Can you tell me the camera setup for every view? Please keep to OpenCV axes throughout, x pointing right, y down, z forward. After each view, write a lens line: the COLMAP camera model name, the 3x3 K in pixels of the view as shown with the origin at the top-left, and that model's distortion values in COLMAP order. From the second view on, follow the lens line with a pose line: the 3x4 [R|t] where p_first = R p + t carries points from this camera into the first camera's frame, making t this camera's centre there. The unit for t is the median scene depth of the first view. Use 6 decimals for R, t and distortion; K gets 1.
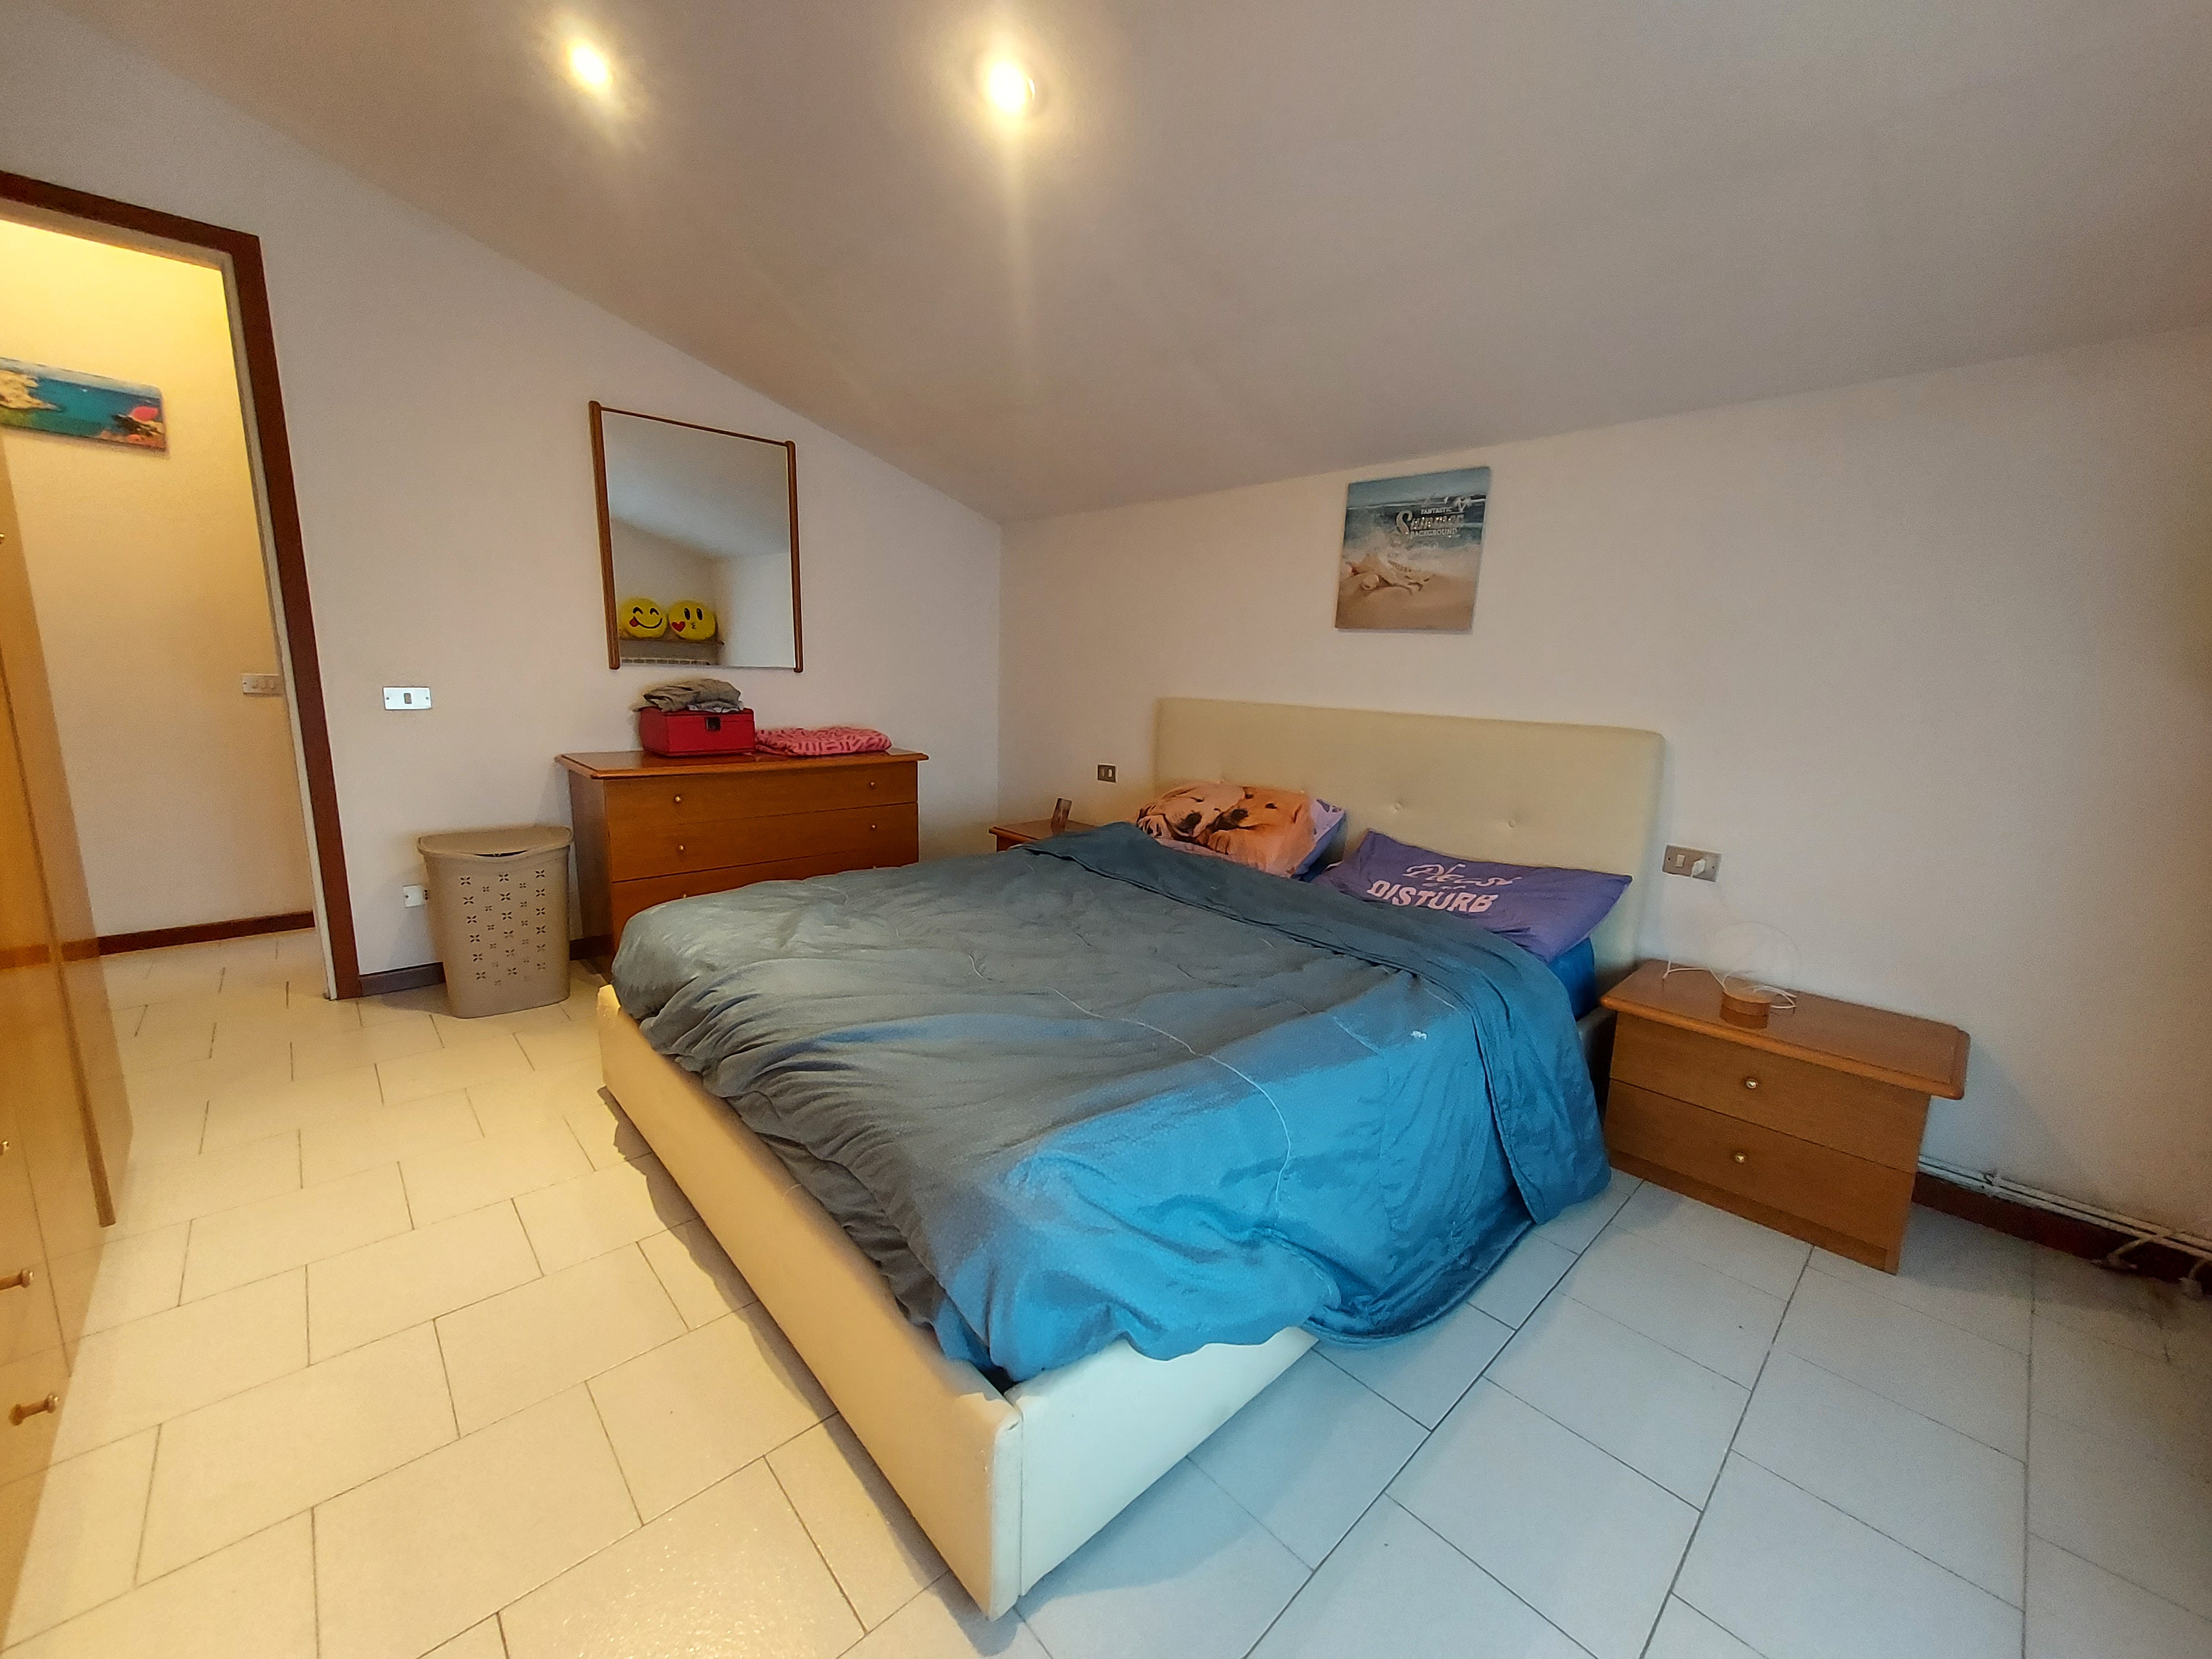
lens RADIAL K [[859.8, 0, 1111.5], [0, 859.8, 817.4], [0, 0, 1]] dist [0.005740, -0.002113]
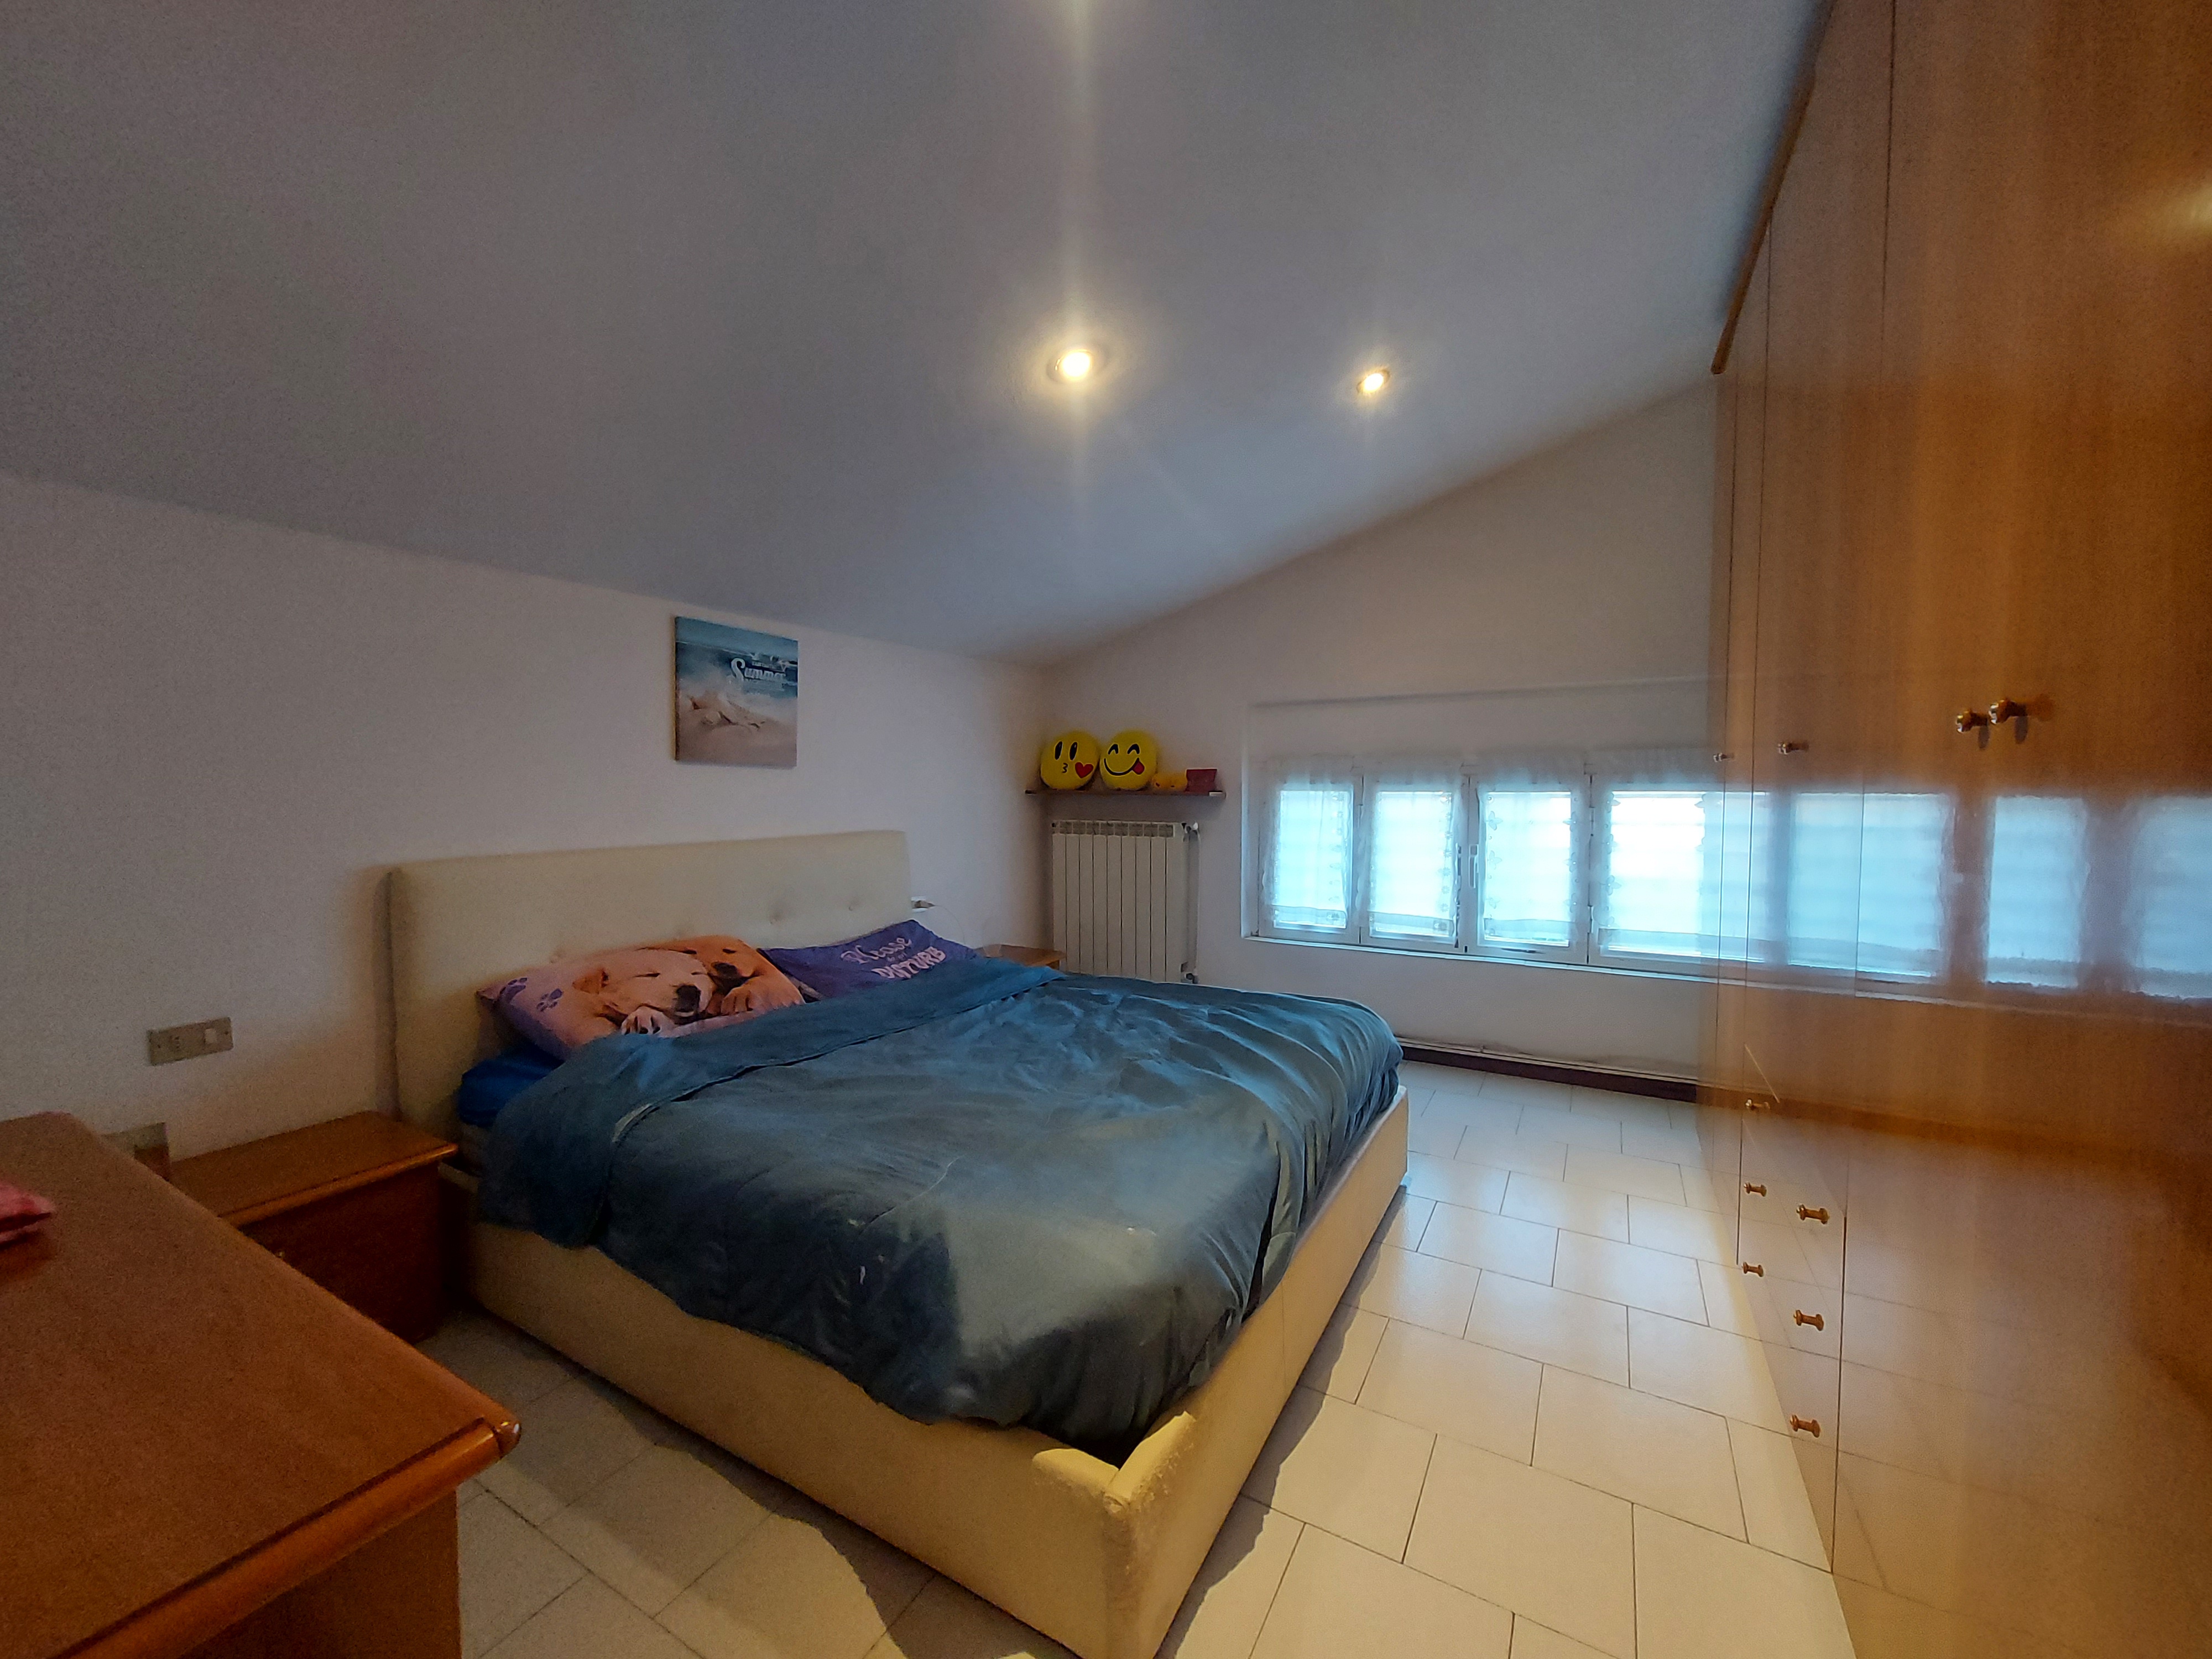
lens RADIAL K [[859.8, 0, 1114.1], [0, 859.8, 833.7], [0, 0, 1]] dist [0.005740, -0.002113]
pose [[-0.292031, -0.082615, 0.952834, -0.838715], [0.160877, 0.977824, 0.134089, -0.202260], [-0.942781, 0.192447, -0.272264, 0.865428]]
